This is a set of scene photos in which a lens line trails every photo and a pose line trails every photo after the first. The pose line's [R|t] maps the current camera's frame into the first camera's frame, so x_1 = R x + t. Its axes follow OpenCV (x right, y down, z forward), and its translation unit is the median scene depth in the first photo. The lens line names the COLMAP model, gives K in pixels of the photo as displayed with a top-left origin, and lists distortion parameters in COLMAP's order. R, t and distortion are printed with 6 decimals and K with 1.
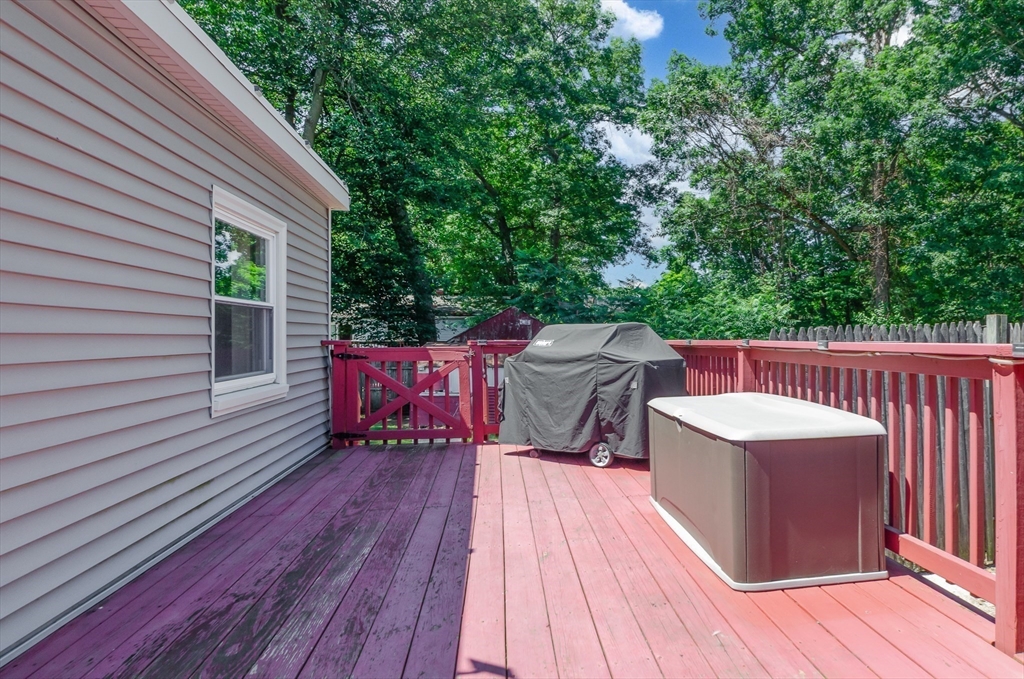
lens RADIAL K [[560.9, 0, 512.0], [0, 560.9, 339.5], [0, 0, 1]] dist [0.000260, -0.000002]
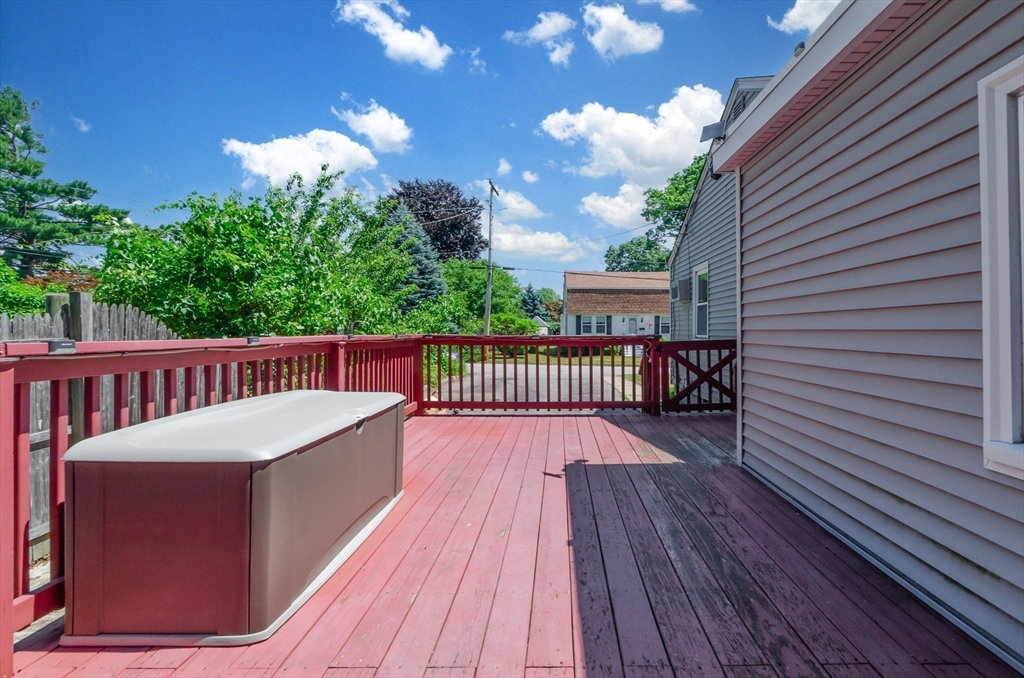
lens RADIAL K [[448.7, 0, 511.9], [0, 448.7, 322.5], [0, 0, 1]] dist [-0.000276, -0.000060]
pose [[-0.991459, 0.001076, 0.130411, -0.078814], [-0.000227, 0.999950, -0.009976, -0.038691], [-0.130416, -0.009921, -0.991410, 1.883554]]
